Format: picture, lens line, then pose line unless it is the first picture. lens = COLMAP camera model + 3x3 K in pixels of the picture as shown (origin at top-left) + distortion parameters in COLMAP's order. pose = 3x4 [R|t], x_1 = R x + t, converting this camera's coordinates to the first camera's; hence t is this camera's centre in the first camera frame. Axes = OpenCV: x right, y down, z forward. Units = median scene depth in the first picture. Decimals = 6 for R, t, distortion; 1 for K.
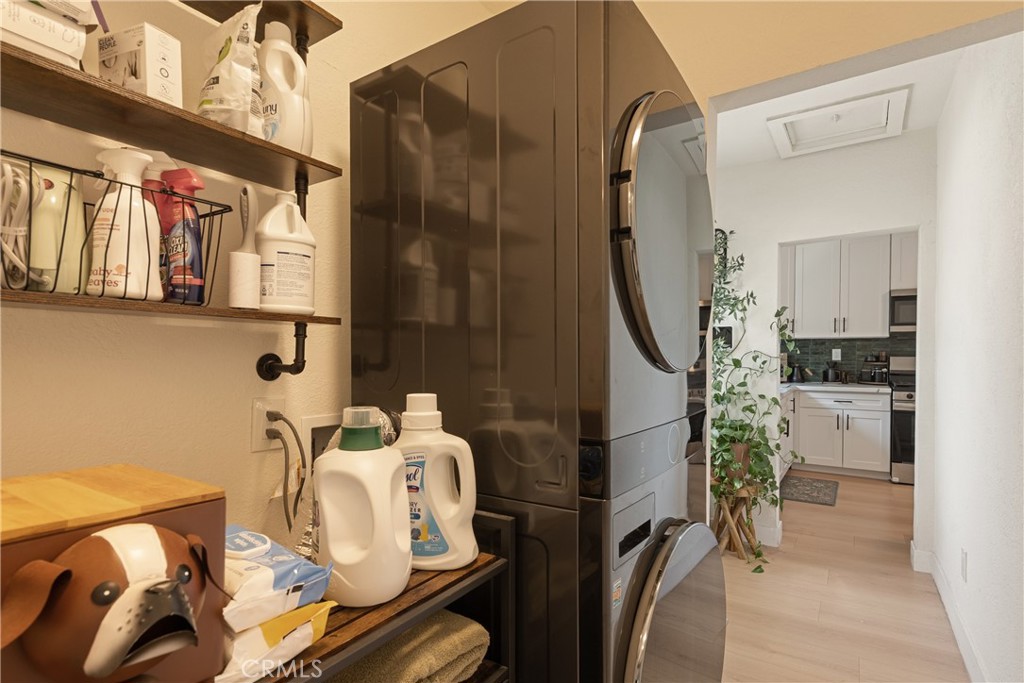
lens RADIAL K [[516.2, 0, 512.5], [0, 516.2, 362.2], [0, 0, 1]] dist [-0.003248, -0.000059]
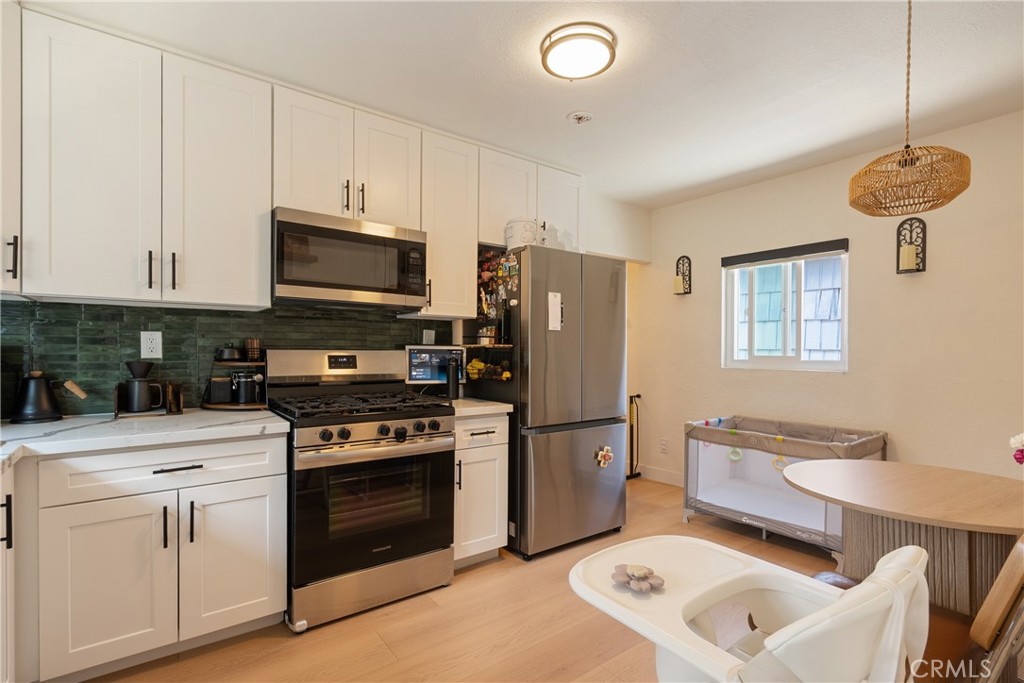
lens RADIAL K [[489.5, 0, 511.3], [0, 489.5, 353.0], [0, 0, 1]] dist [-0.001534, 0.000841]
pose [[0.334706, -0.004162, 0.942313, 0.389136], [0.009561, 0.999954, 0.001021, -0.006289], [-0.942274, 0.008668, 0.334730, 0.655122]]
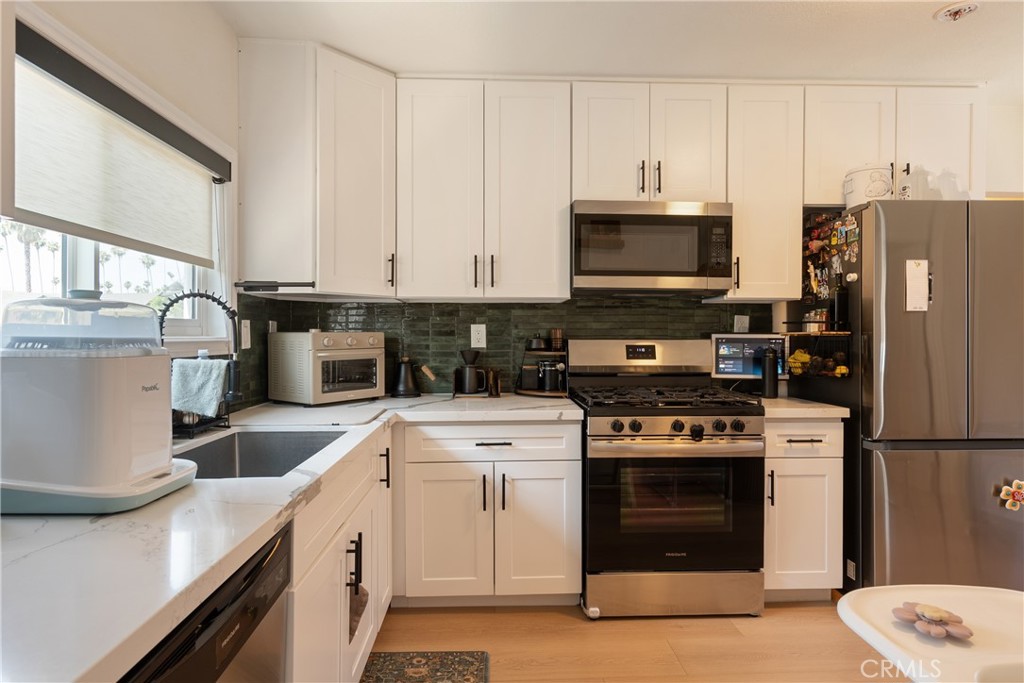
lens RADIAL K [[575.1, 0, 511.3], [0, 575.1, 339.7], [0, 0, 1]] dist [0.000551, 0.002951]
pose [[0.809678, -0.001782, 0.586872, 0.373328], [0.010389, 0.999882, -0.011297, -0.005269], [-0.586783, 0.015244, 0.809601, 0.604411]]
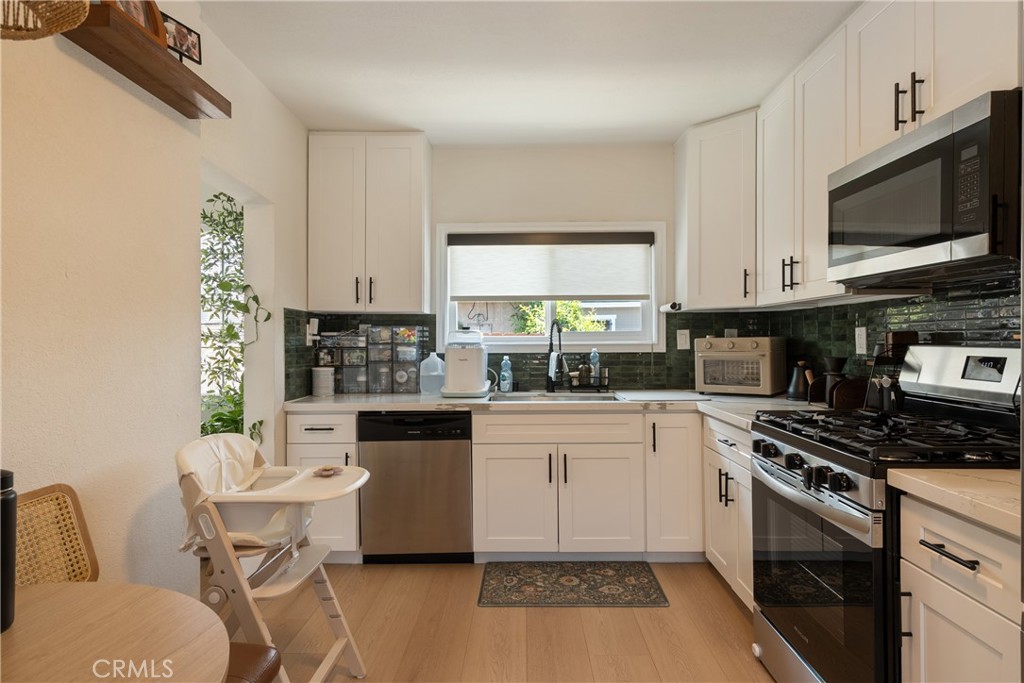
lens RADIAL K [[575.1, 0, 511.3], [0, 575.1, 339.7], [0, 0, 1]] dist [0.000551, 0.002951]
pose [[0.541536, 0.000421, -0.840677, 0.973360], [-0.013084, 0.999883, -0.007928, -0.009094], [0.840575, 0.015293, 0.541479, 0.562850]]
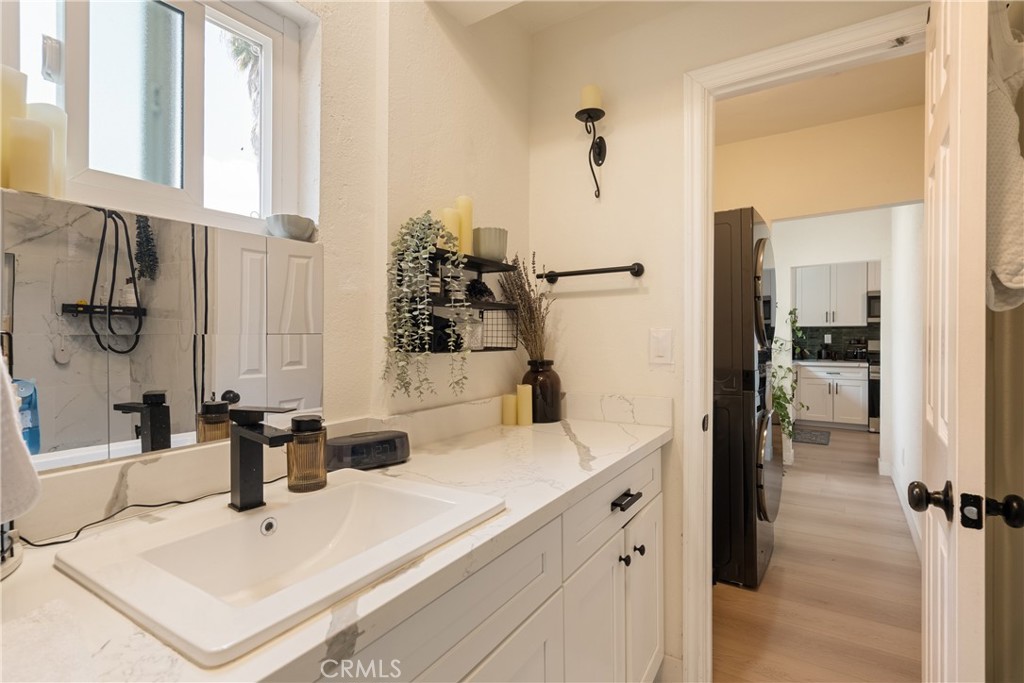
lens RADIAL K [[514.2, 0, 494.1], [0, 514.2, 339.1], [0, 0, 1]] dist [-0.001909, -0.000275]
pose [[0.999954, 0.000493, -0.009581, -0.241512], [-0.000609, 0.999926, -0.012127, 0.002789], [0.009575, 0.012132, 0.999881, -0.366711]]
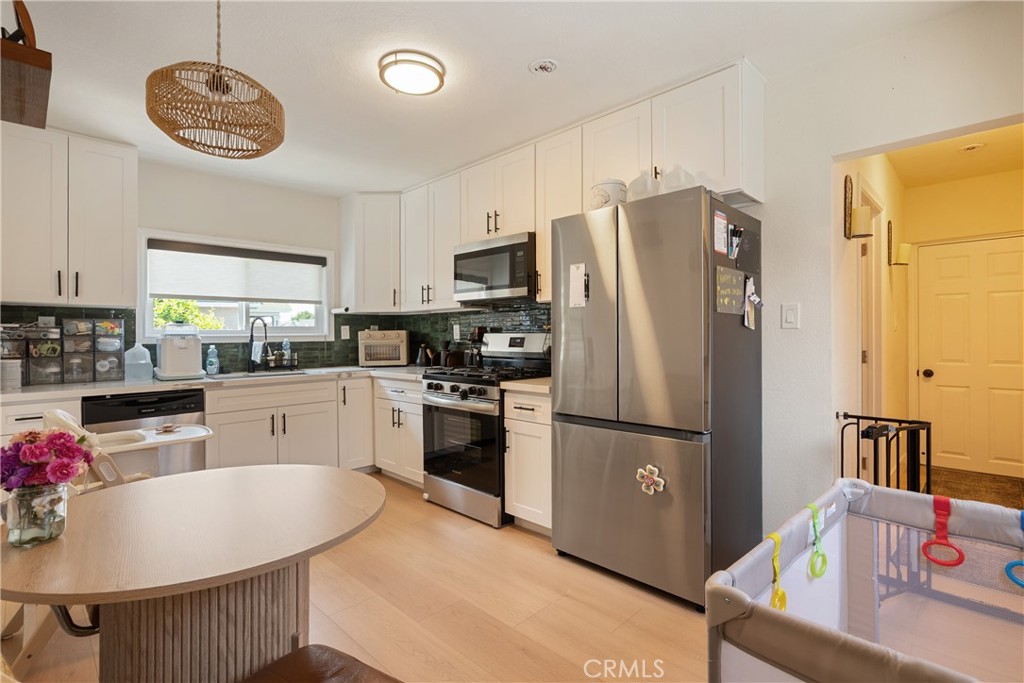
lens RADIAL K [[481.9, 0, 514.9], [0, 481.9, 340.7], [0, 0, 1]] dist [-0.001277, 0.000080]
pose [[0.982477, -0.004452, -0.186330, 0.959246], [0.003232, 0.999971, -0.006847, 0.004810], [0.186355, 0.006125, 0.982463, 0.313120]]
